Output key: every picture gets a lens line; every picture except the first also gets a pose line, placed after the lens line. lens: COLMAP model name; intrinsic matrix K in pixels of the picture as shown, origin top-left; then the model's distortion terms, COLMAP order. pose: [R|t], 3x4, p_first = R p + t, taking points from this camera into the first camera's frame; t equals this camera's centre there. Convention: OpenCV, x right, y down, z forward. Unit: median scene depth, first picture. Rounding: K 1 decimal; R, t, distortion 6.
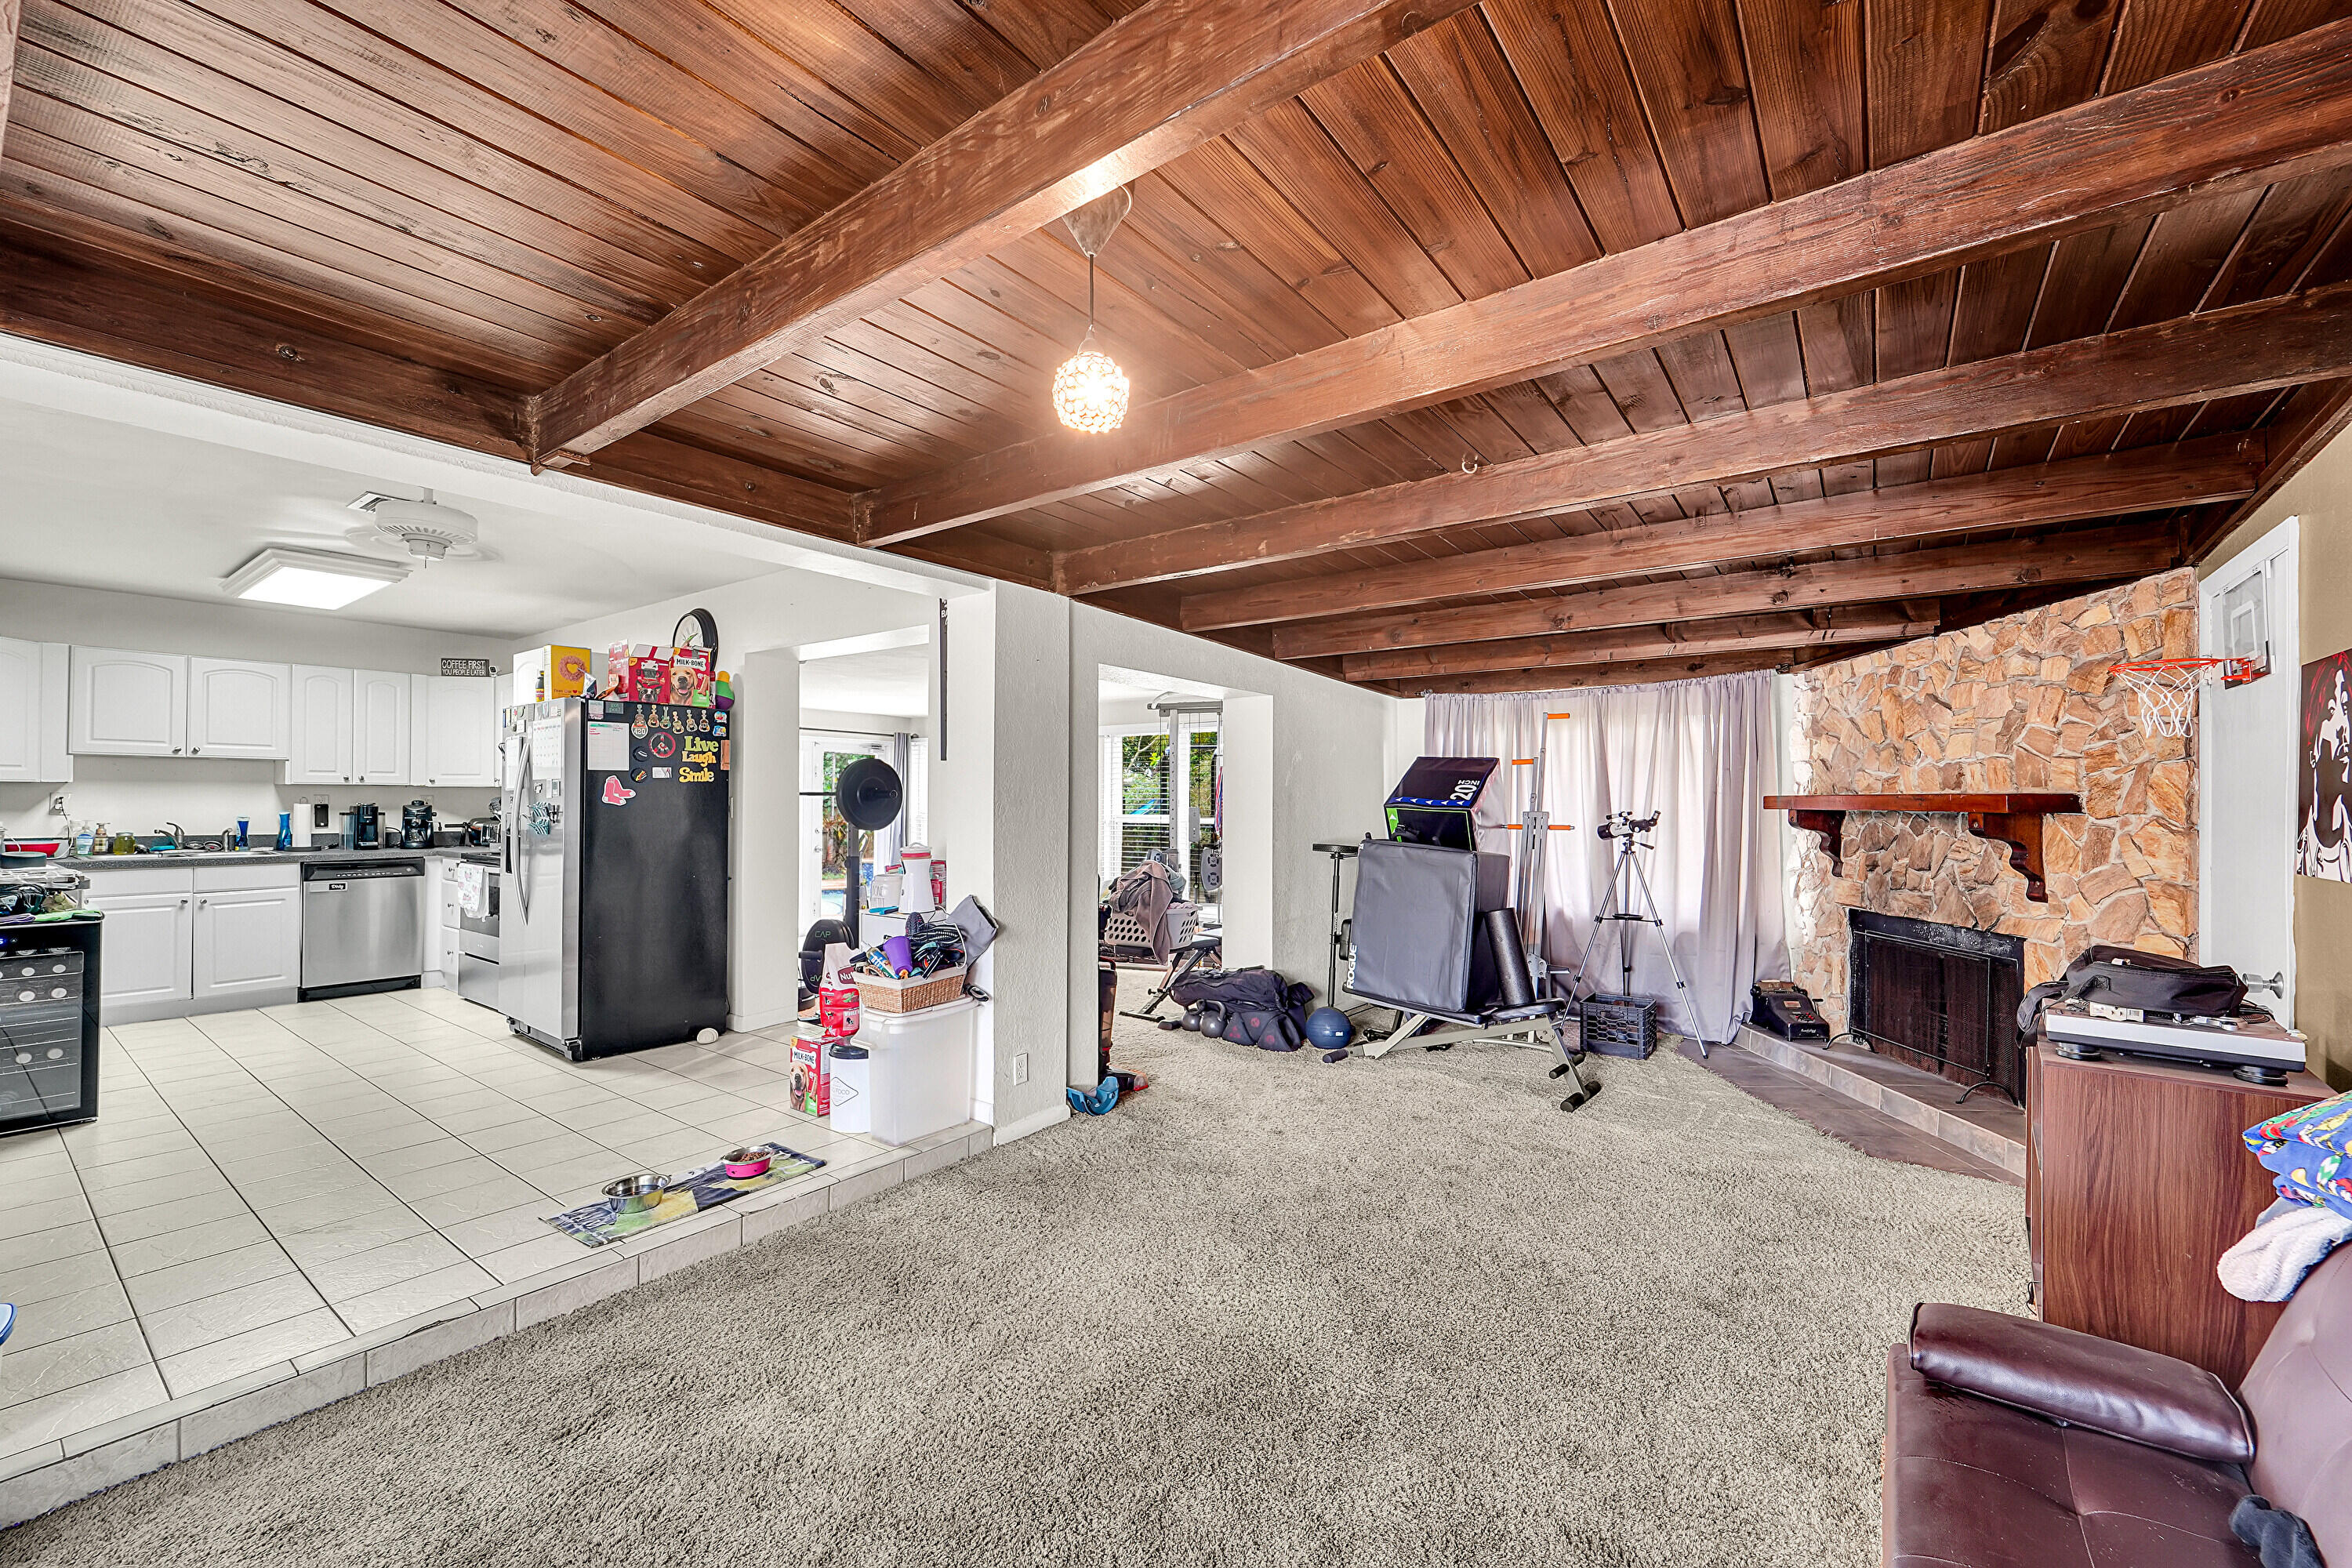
lens RADIAL K [[944.8, 0, 1168.6], [0, 944.8, 789.9], [0, 0, 1]] dist [0.000332, -0.000306]
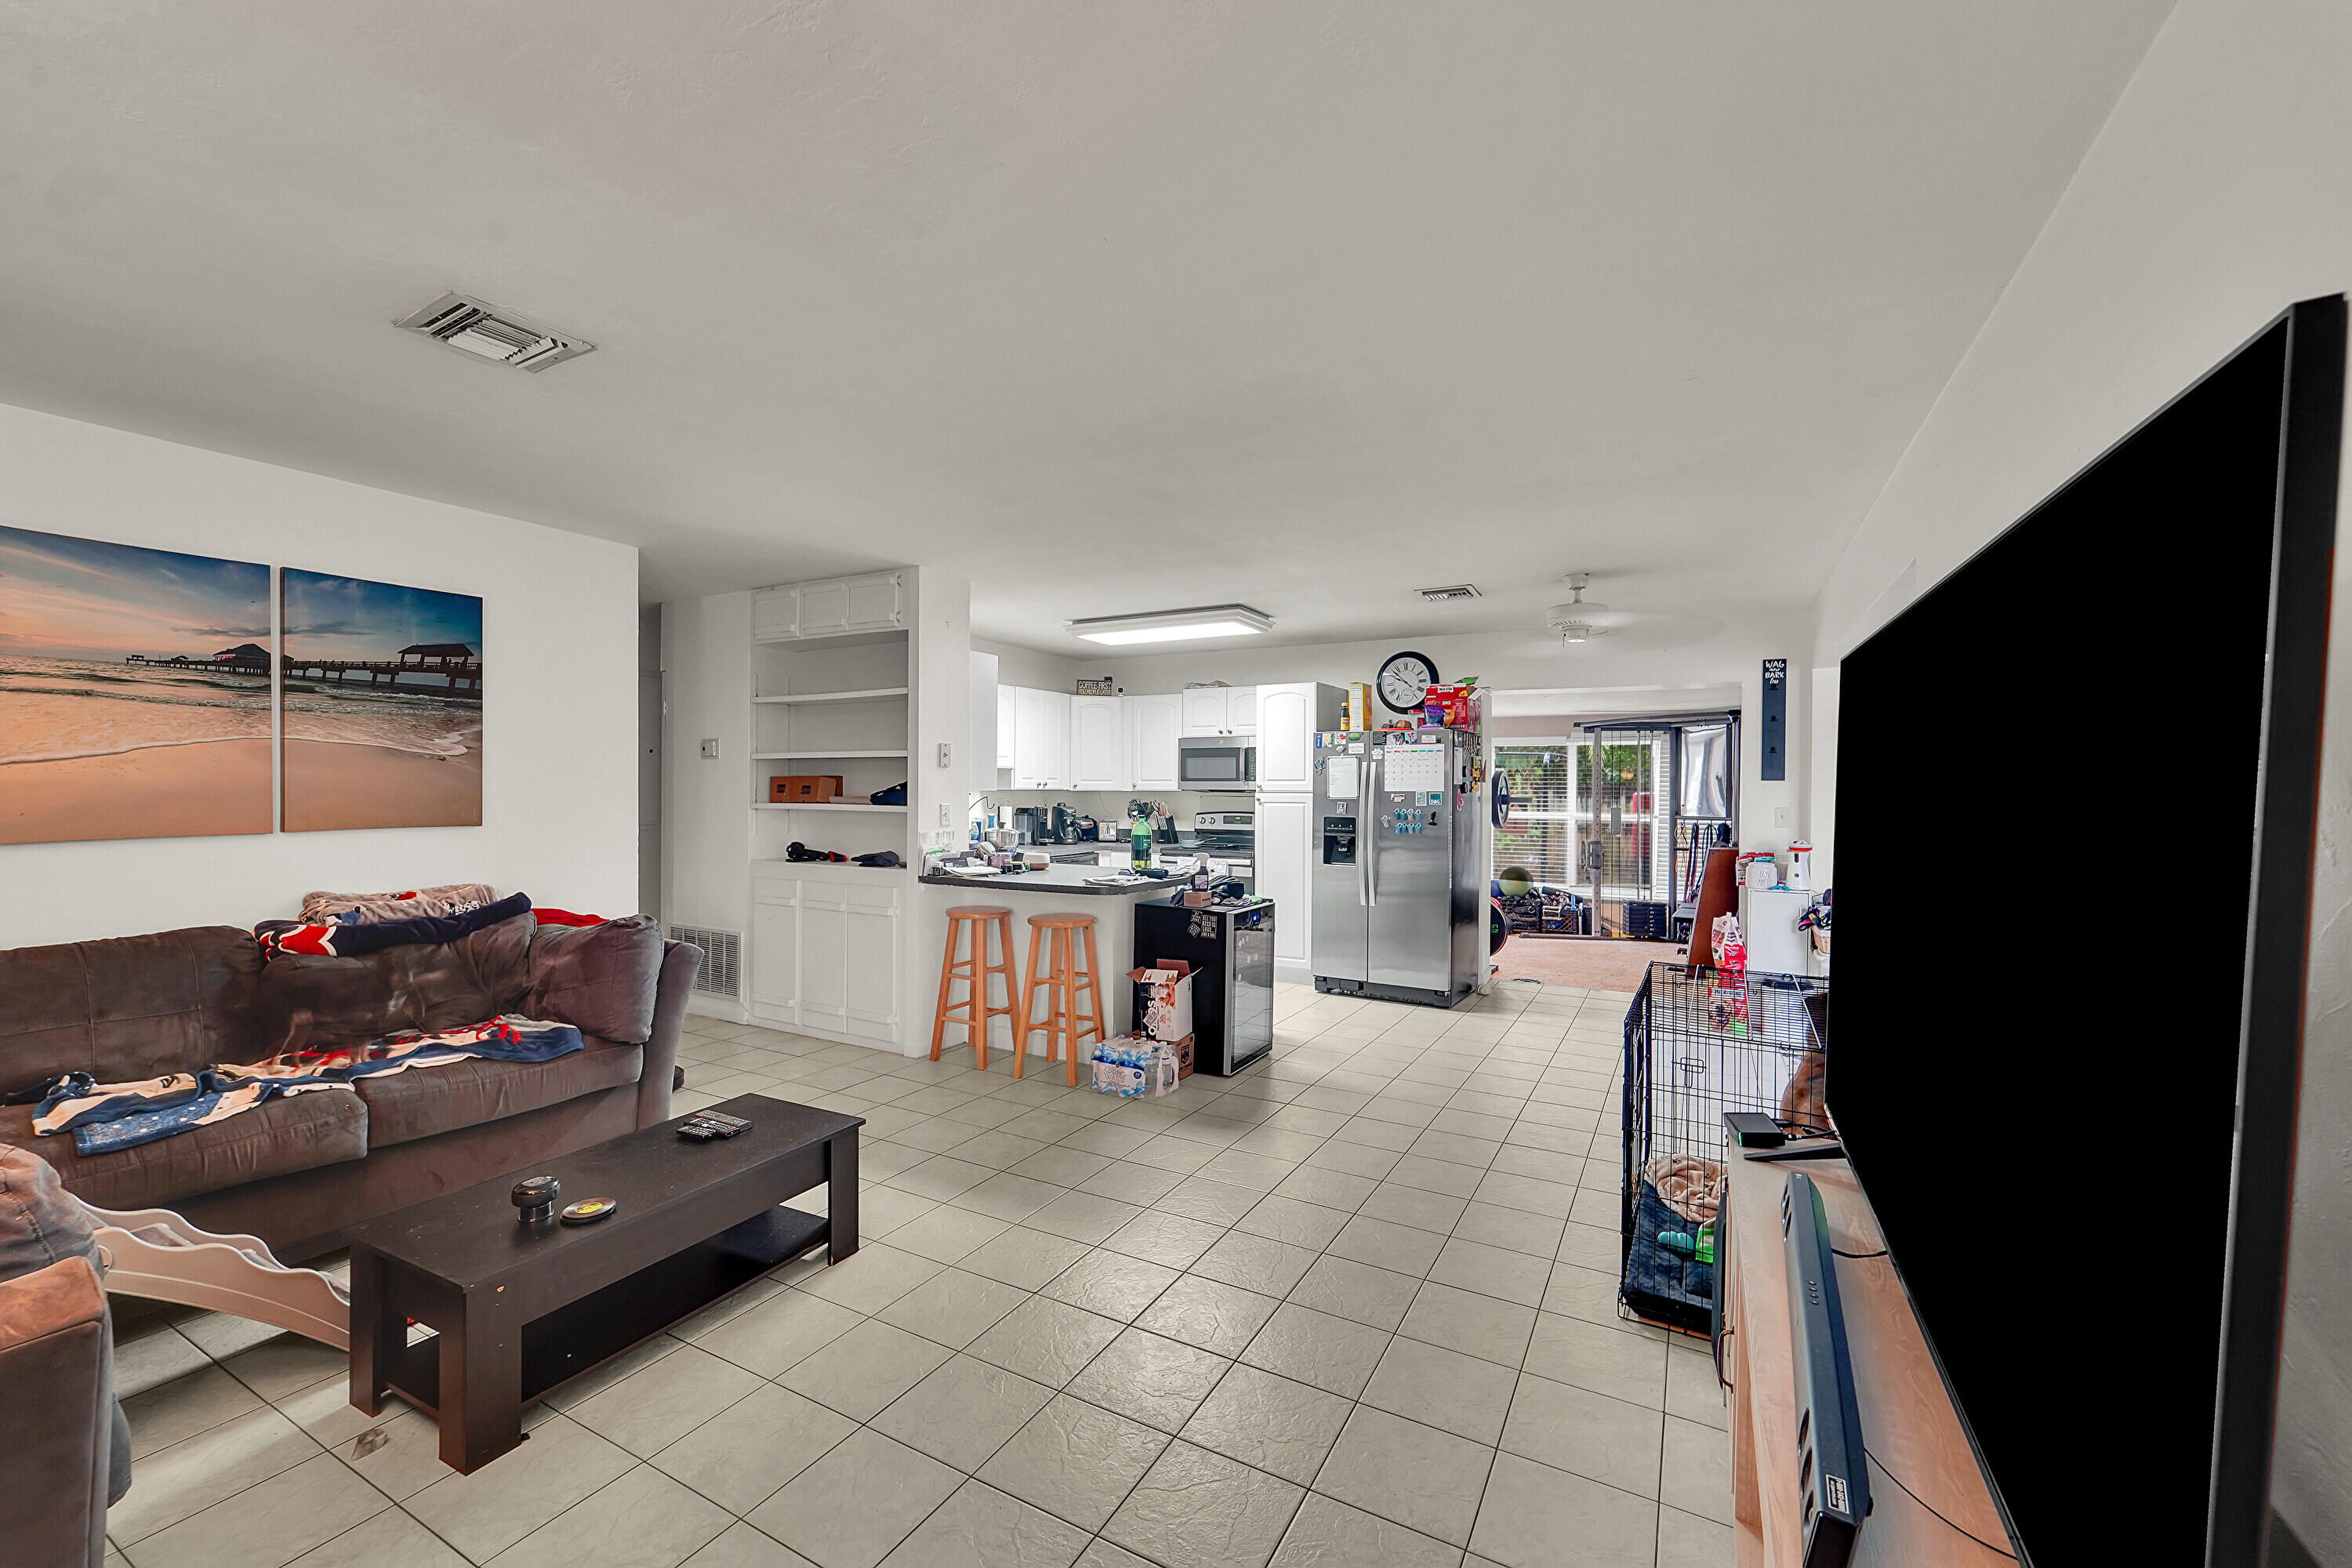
lens RADIAL K [[944.8, 0, 1168.6], [0, 944.8, 789.9], [0, 0, 1]] dist [0.000332, -0.000306]
pose [[0.990478, 0.001344, 0.137667, -0.893071], [-0.002892, 0.999935, 0.011047, -0.018998], [-0.137643, -0.011340, 0.990417, -0.170004]]
